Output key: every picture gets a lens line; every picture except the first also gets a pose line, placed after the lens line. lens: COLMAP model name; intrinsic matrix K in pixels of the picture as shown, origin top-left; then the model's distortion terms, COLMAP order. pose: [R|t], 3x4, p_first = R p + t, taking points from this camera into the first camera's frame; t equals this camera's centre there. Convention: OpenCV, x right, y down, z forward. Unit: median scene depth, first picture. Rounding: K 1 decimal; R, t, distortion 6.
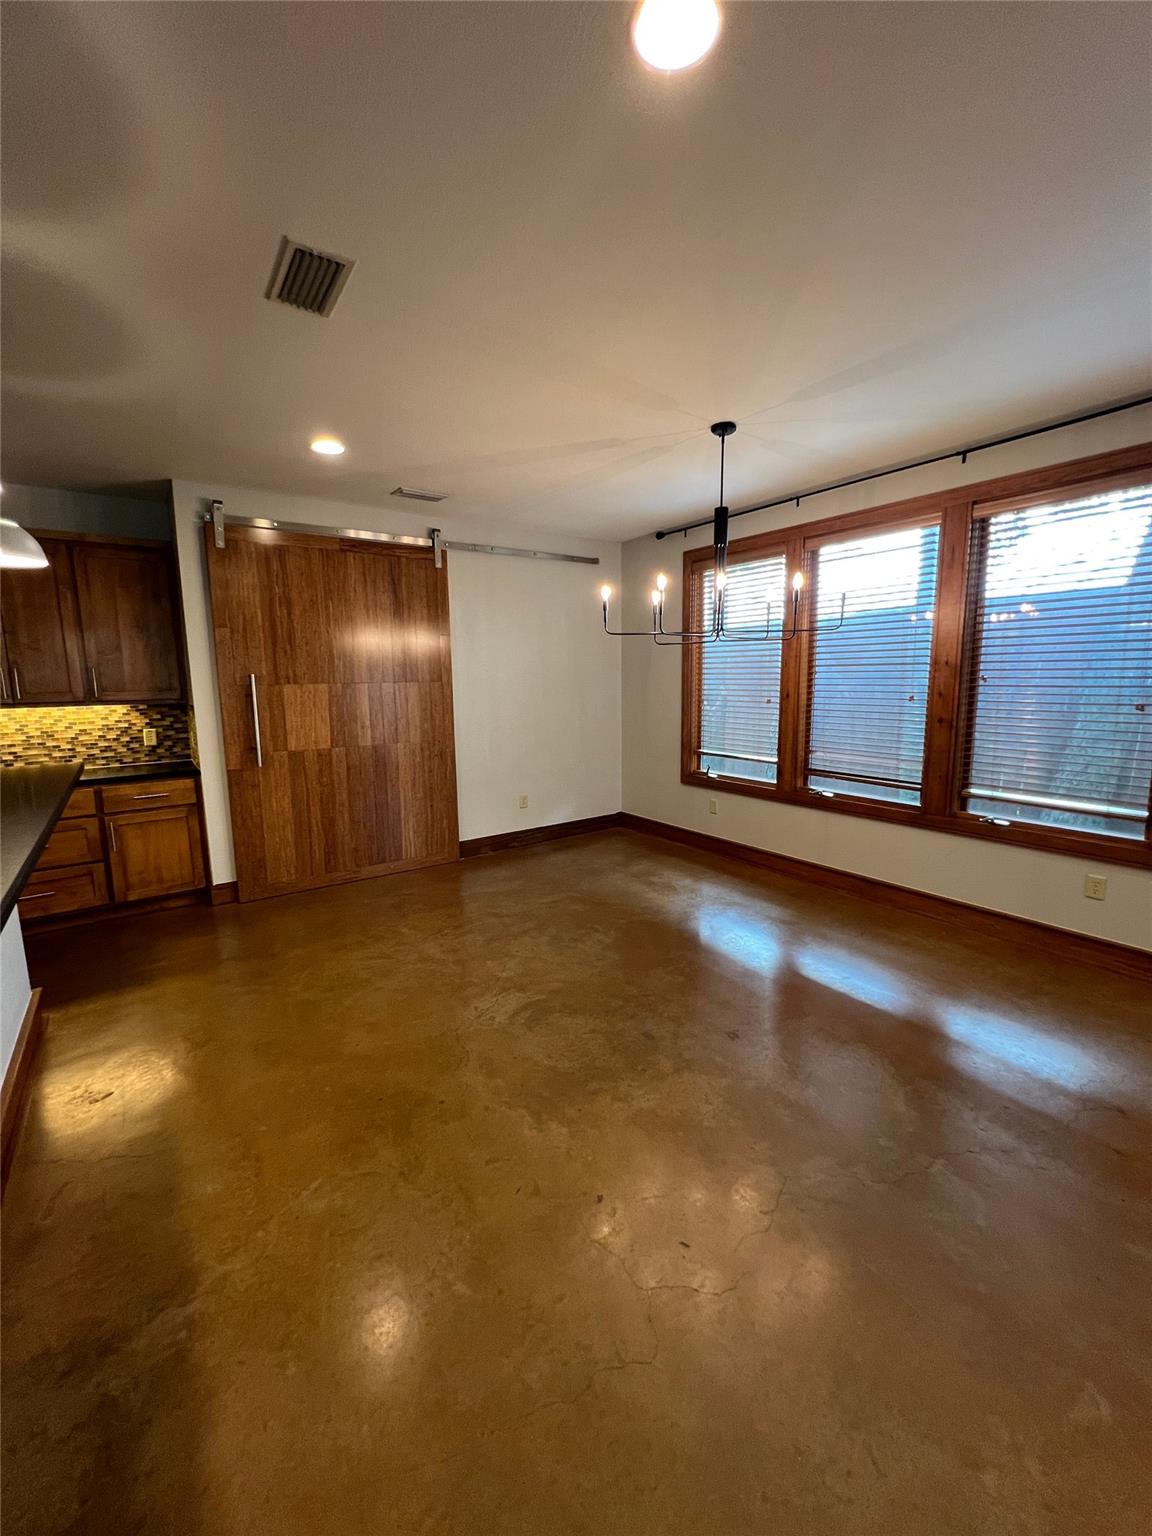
lens RADIAL K [[614.5, 0, 572.6], [0, 614.5, 763.6], [0, 0, 1]] dist [-0.002157, 0.000369]
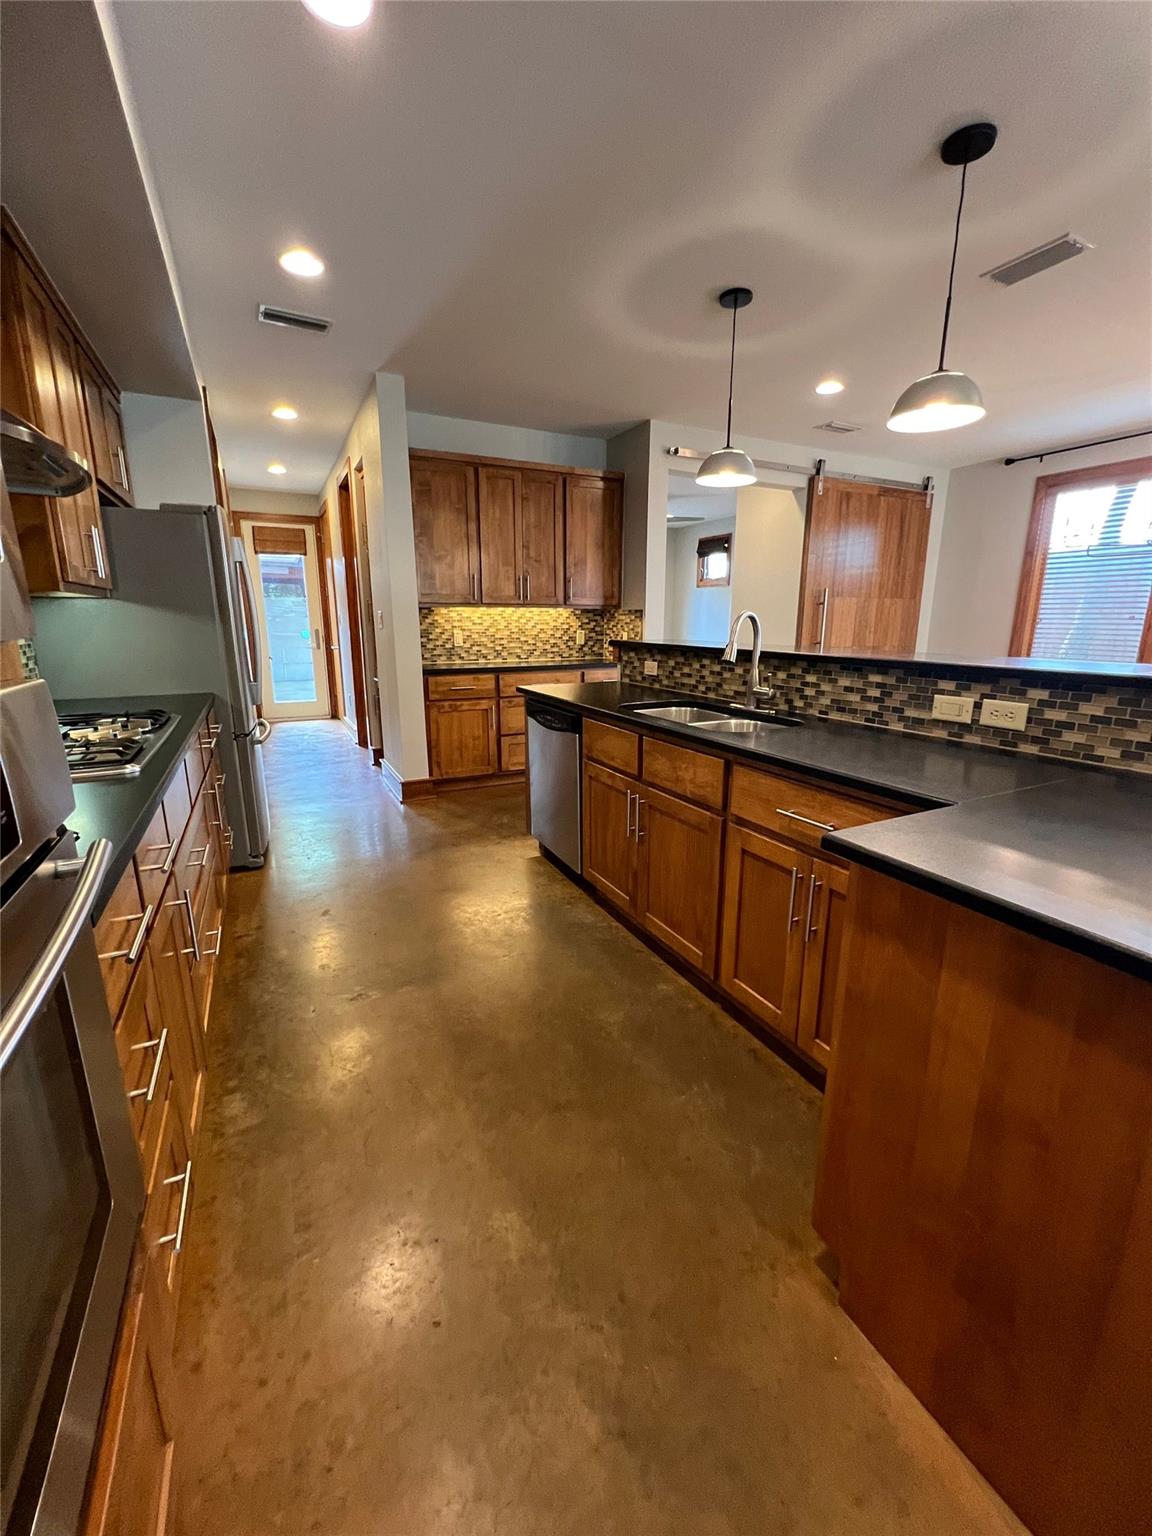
lens RADIAL K [[614.5, 0, 579.4], [0, 614.5, 764.8], [0, 0, 1]] dist [-0.002157, 0.000369]
pose [[0.987323, 0.053097, -0.149580, -0.506661], [-0.039370, 0.994861, 0.093287, 0.100531], [0.153765, -0.086215, 0.984339, -0.254458]]
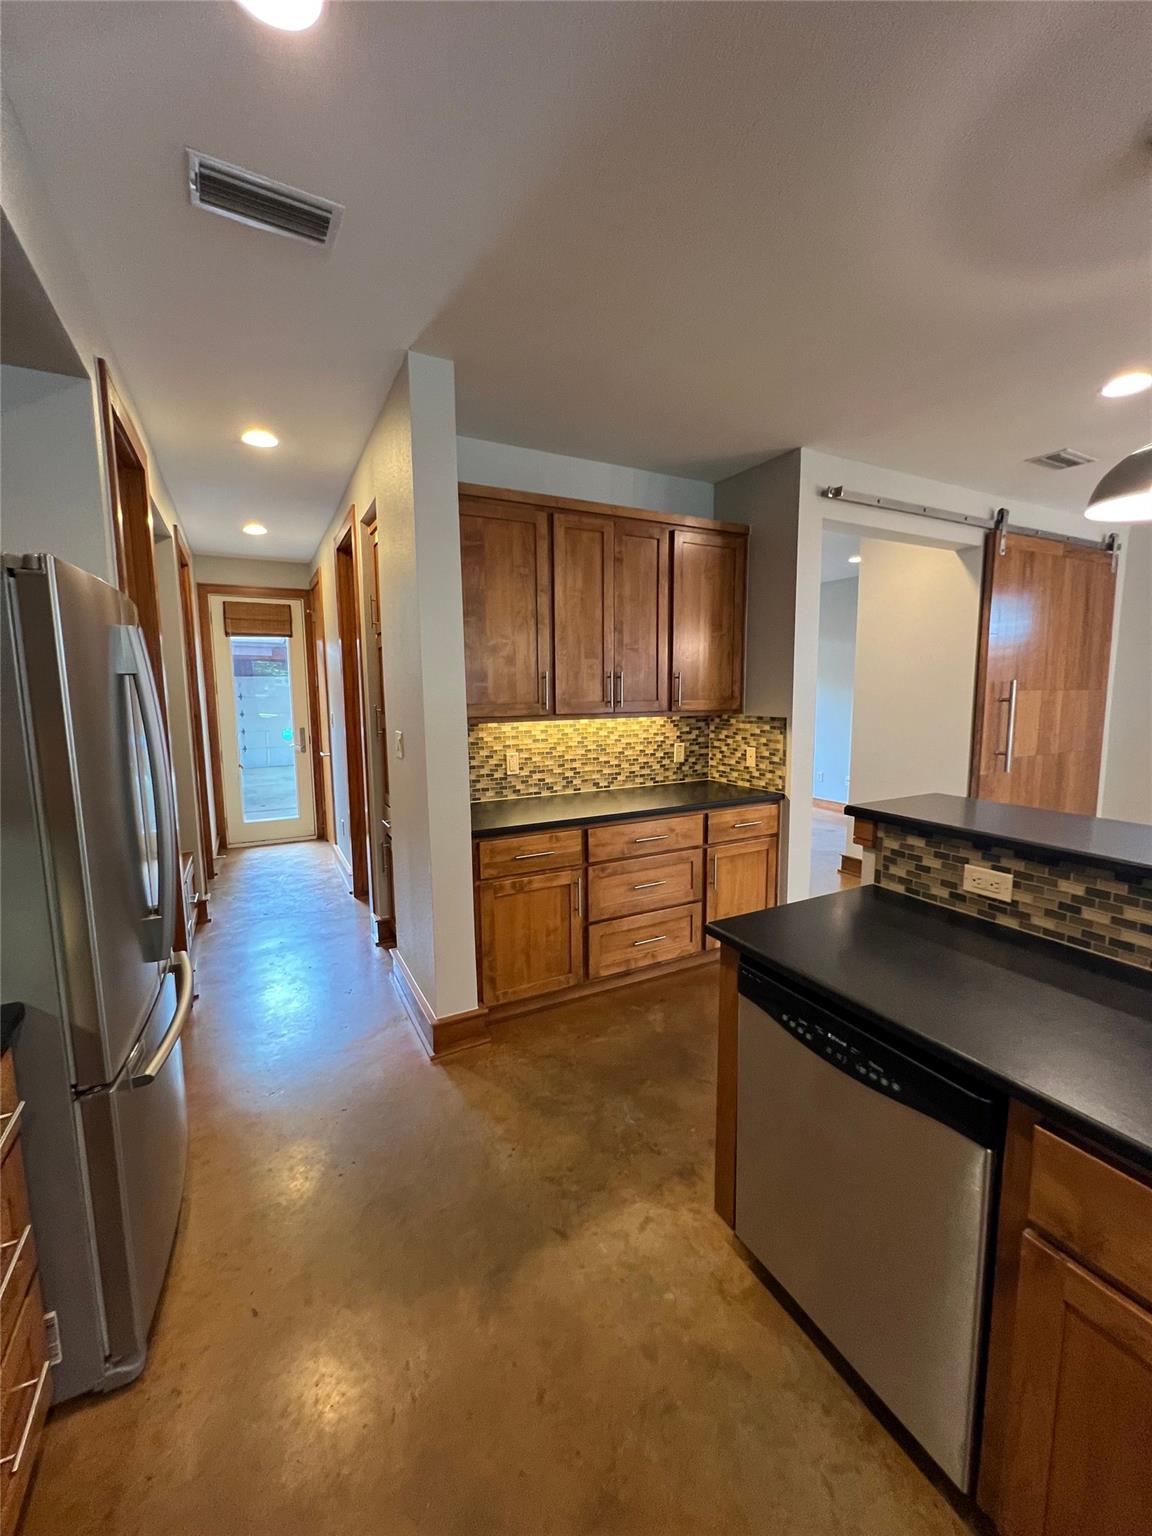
lens RADIAL K [[614.5, 0, 580.6], [0, 614.5, 764.1], [0, 0, 1]] dist [-0.002157, 0.000369]
pose [[0.990676, 0.024209, -0.134069, -0.732644], [-0.026546, 0.999525, -0.015671, -0.009693], [0.133626, 0.019084, 0.990848, 0.123433]]
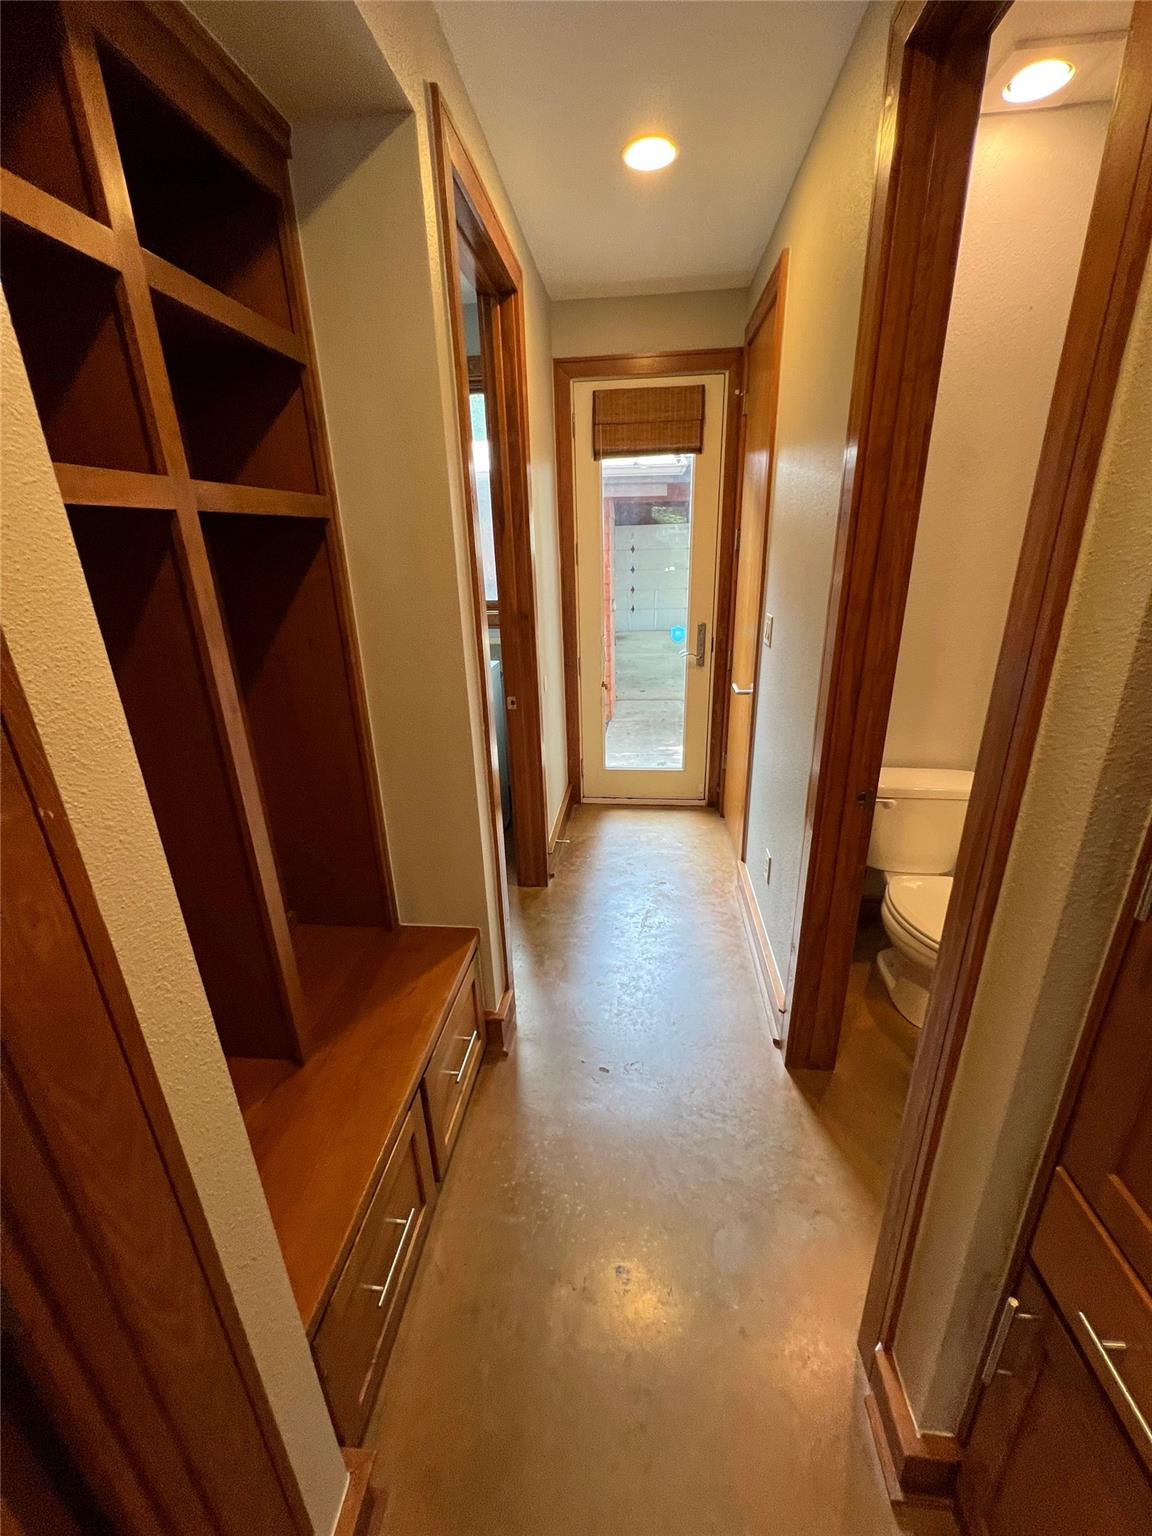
lens RADIAL K [[614.5, 0, 581.0], [0, 614.5, 769.5], [0, 0, 1]] dist [-0.002157, 0.000369]
pose [[0.742477, 0.236070, -0.626896, -1.127404], [-0.078496, 0.960059, 0.268561, -0.121974], [0.665256, -0.150192, 0.731352, 0.713167]]
